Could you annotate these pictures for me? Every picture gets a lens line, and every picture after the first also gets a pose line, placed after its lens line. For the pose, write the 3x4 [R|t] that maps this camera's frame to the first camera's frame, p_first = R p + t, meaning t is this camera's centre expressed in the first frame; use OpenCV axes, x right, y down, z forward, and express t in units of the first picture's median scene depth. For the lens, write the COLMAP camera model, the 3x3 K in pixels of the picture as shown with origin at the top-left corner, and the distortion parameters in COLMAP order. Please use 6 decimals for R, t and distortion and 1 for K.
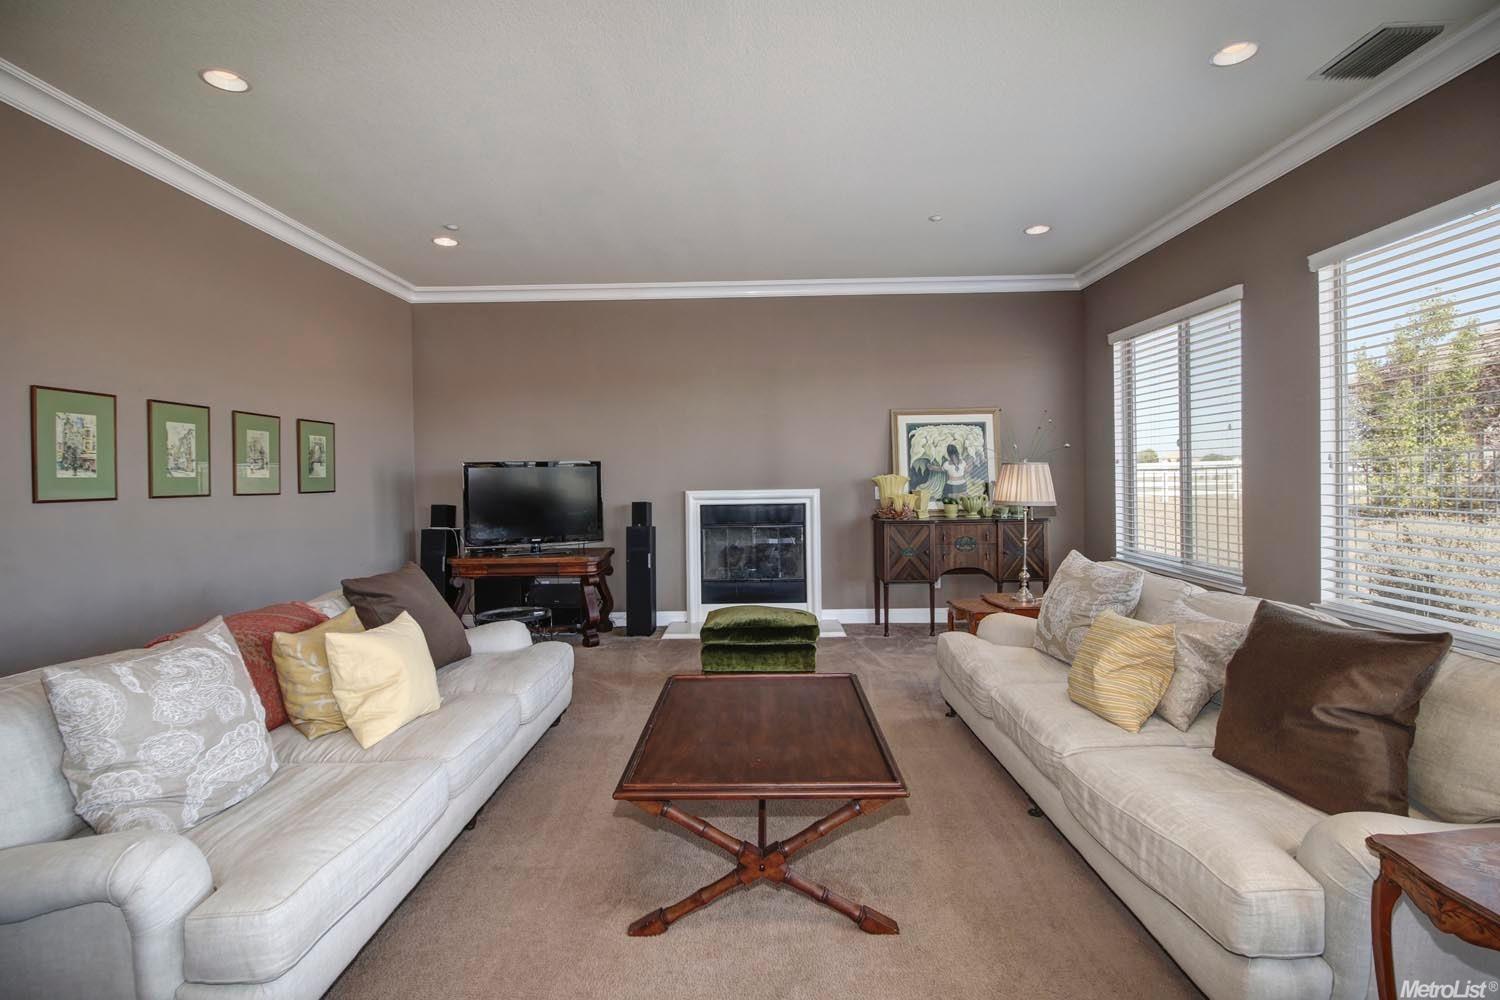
lens RADIAL K [[698.5, 0, 748.3], [0, 698.5, 488.0], [0, 0, 1]] dist [-0.021989, -0.001921]
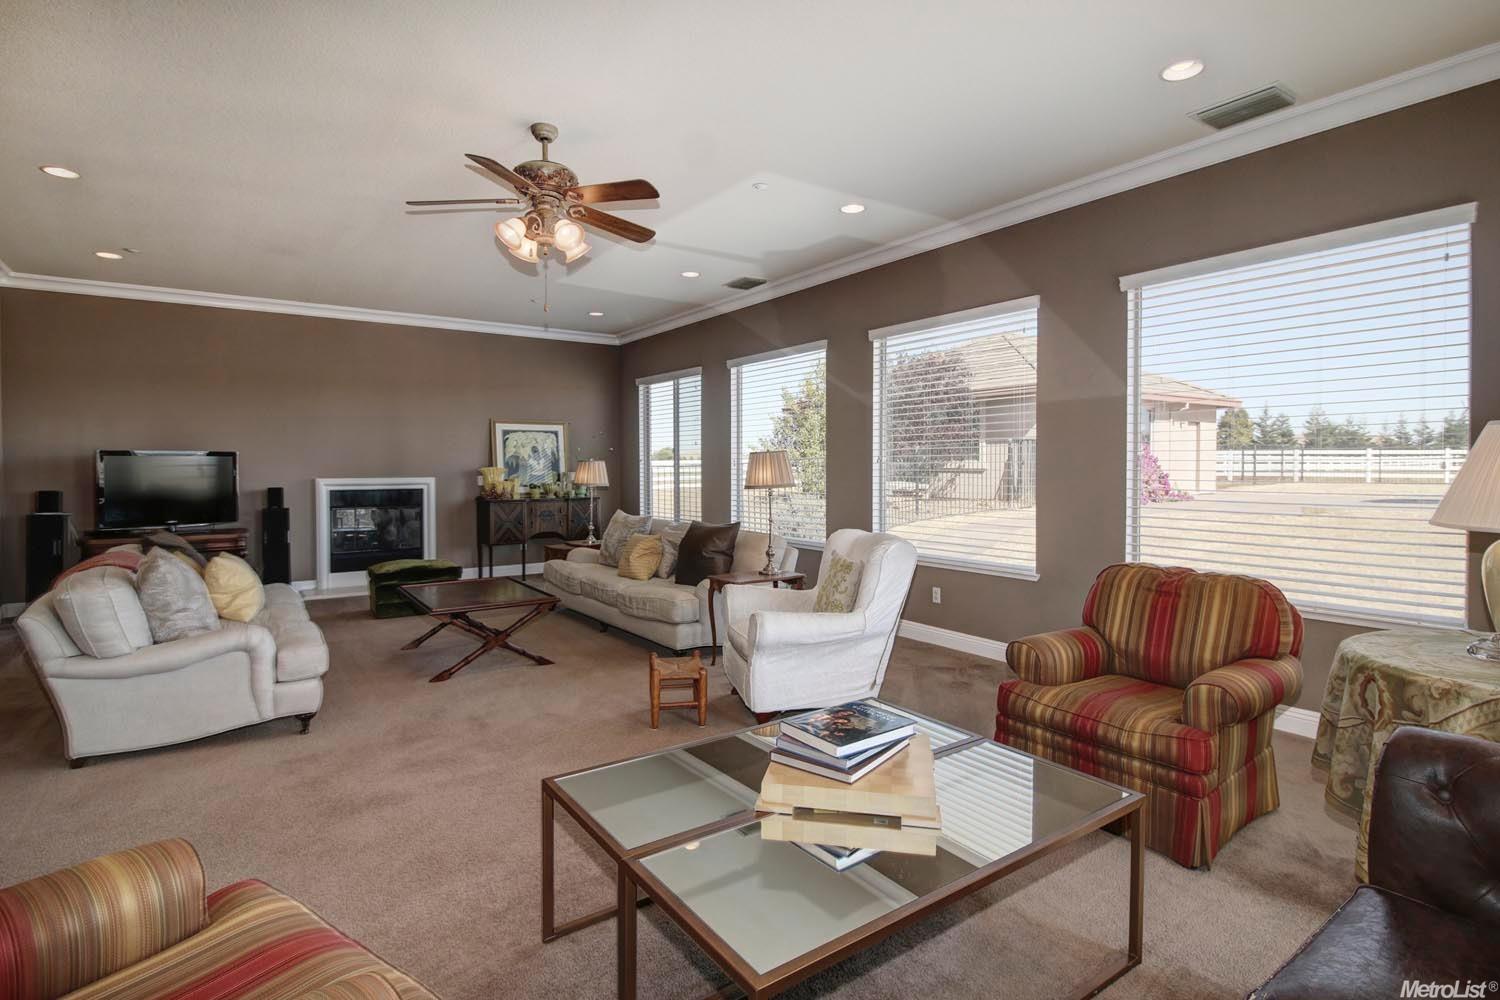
lens RADIAL K [[759.3, 0, 754.2], [0, 759.3, 497.7], [0, 0, 1]] dist [-0.003362, -0.001741]
pose [[0.808535, -0.011117, 0.588343, -0.265386], [0.000049, 0.999823, 0.018825, 0.013524], [-0.588449, -0.015192, 0.808392, -0.523581]]
